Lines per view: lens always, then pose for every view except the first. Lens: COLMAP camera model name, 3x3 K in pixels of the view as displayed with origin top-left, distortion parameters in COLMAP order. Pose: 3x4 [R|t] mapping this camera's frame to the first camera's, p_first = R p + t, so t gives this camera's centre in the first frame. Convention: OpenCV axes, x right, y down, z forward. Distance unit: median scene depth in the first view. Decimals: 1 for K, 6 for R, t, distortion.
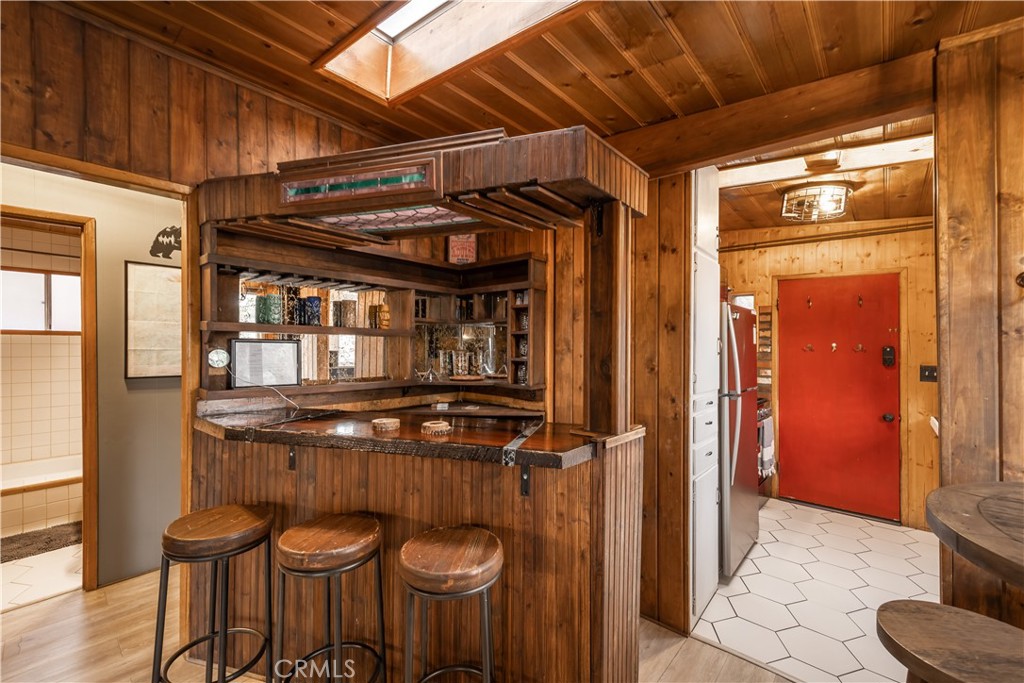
lens RADIAL K [[419.8, 0, 509.1], [0, 419.8, 342.3], [0, 0, 1]] dist [0.010229, -0.000508]
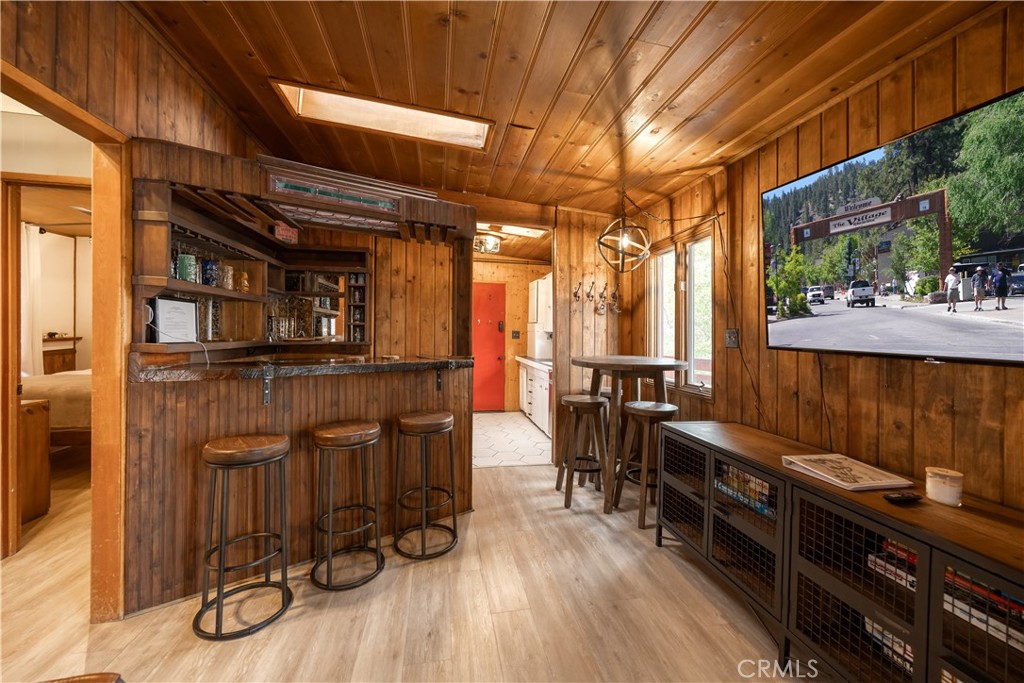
lens RADIAL K [[404.7, 0, 507.4], [0, 404.7, 329.6], [0, 0, 1]] dist [-0.000450, 0.000558]
pose [[0.612545, 0.000789, 0.790435, -0.829921], [-0.008683, 0.999946, 0.005731, 0.056069], [-0.790388, -0.010373, 0.612519, -0.236933]]
